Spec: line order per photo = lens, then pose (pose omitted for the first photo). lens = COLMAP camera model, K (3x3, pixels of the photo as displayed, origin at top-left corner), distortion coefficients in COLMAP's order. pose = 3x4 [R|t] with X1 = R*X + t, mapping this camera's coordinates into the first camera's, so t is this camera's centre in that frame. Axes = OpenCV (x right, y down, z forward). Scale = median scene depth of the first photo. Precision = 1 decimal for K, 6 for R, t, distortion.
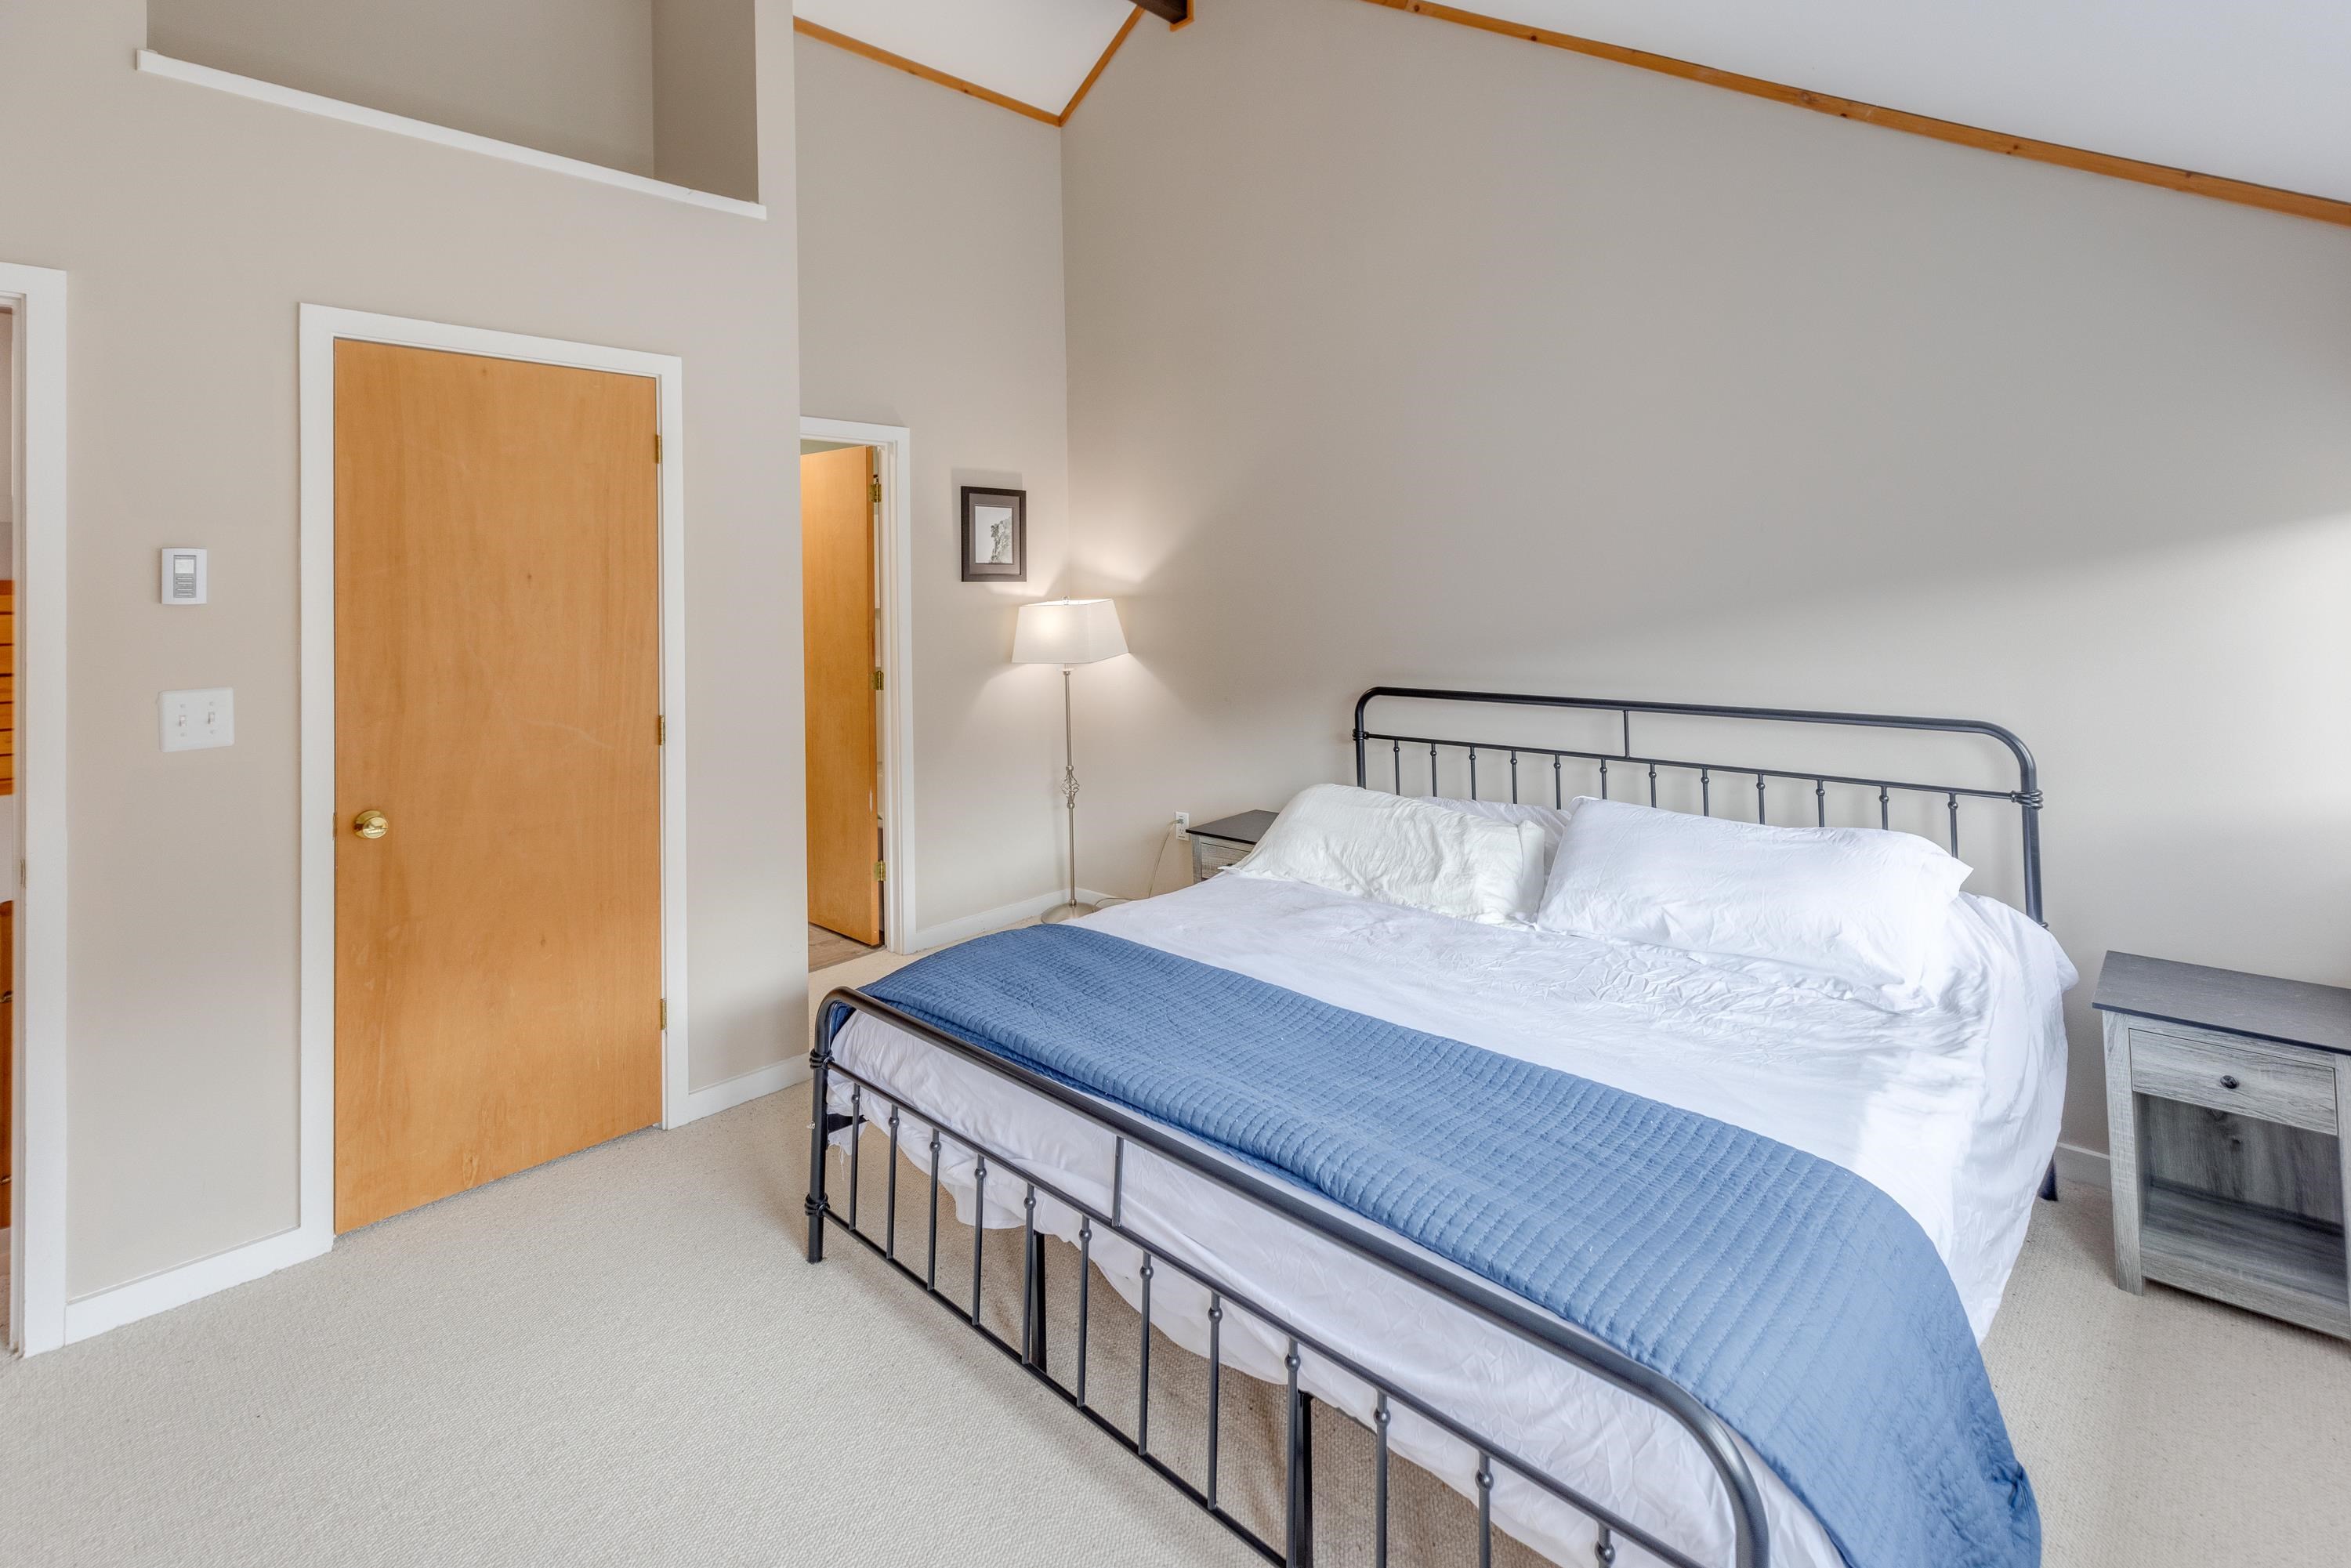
lens RADIAL K [[1075.9, 0, 1175.5], [0, 1075.9, 784.0], [0, 0, 1]] dist [0.001429, 0.000003]
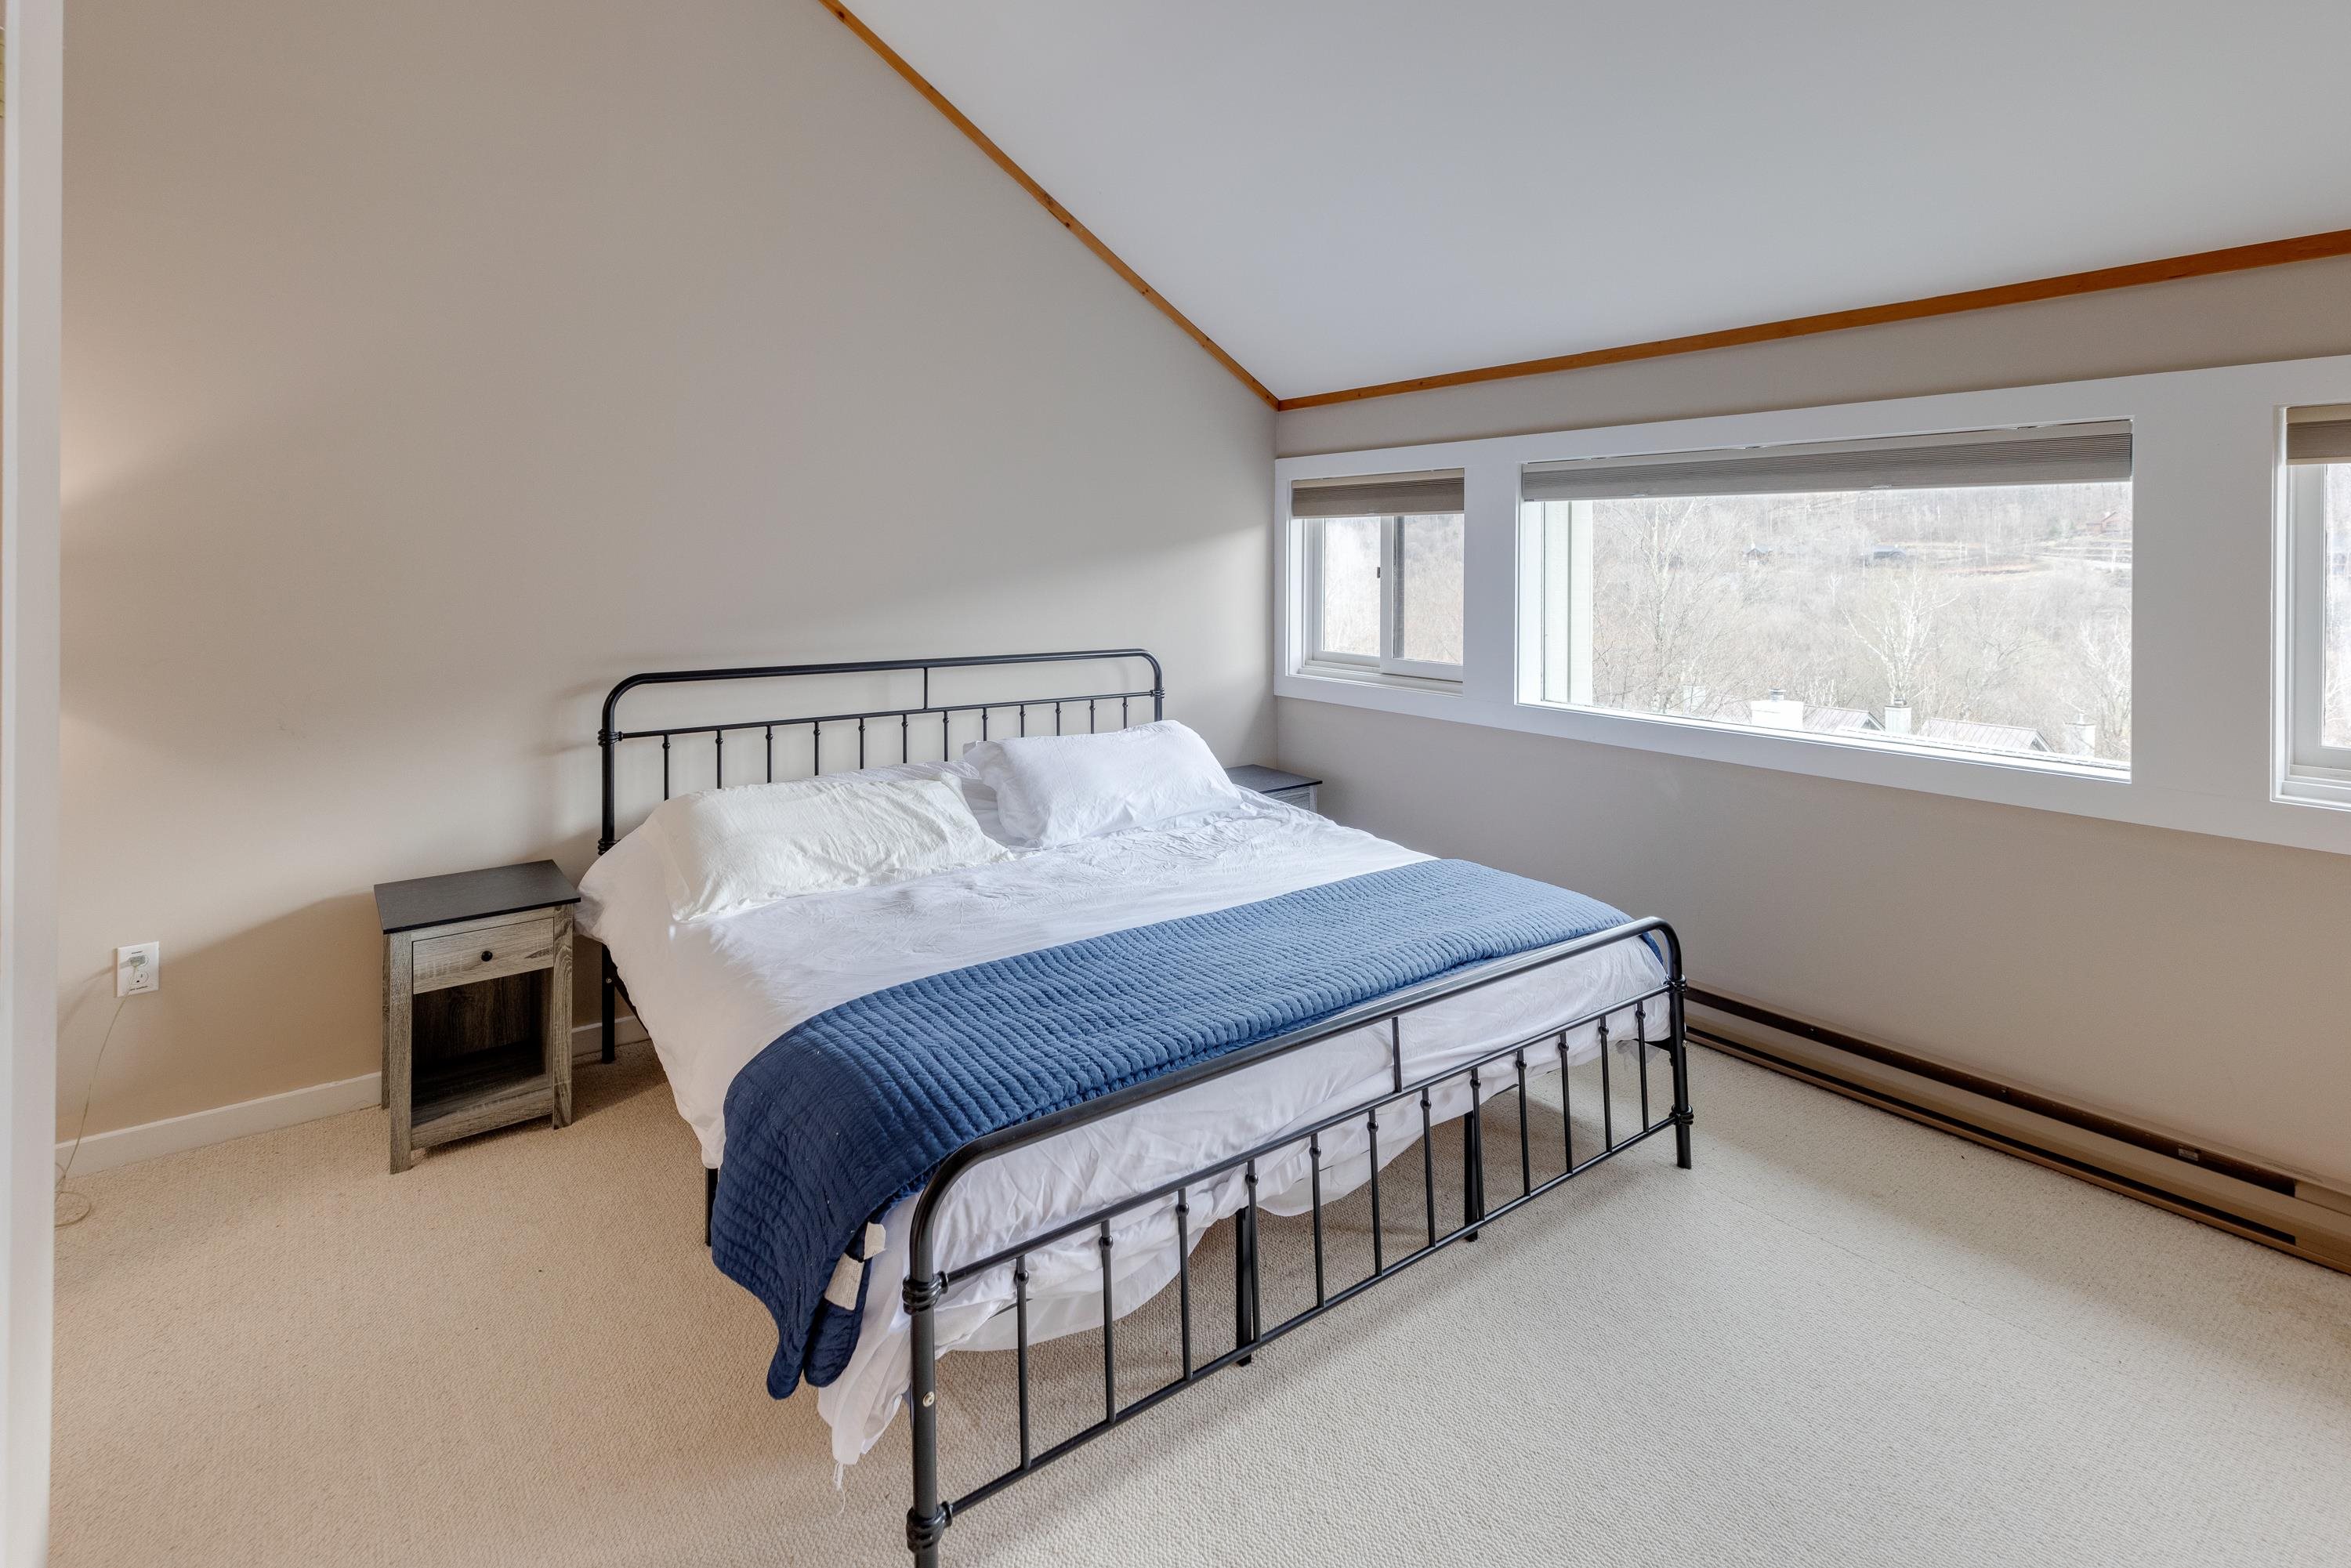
lens RADIAL K [[1075.9, 0, 1175.5], [0, 1075.9, 784.0], [0, 0, 1]] dist [0.001429, 0.000003]
pose [[0.175278, -0.186993, 0.966598, -0.669372], [0.162809, 0.973785, 0.158860, -0.087624], [-0.970964, 0.129526, 0.201127, 0.532512]]
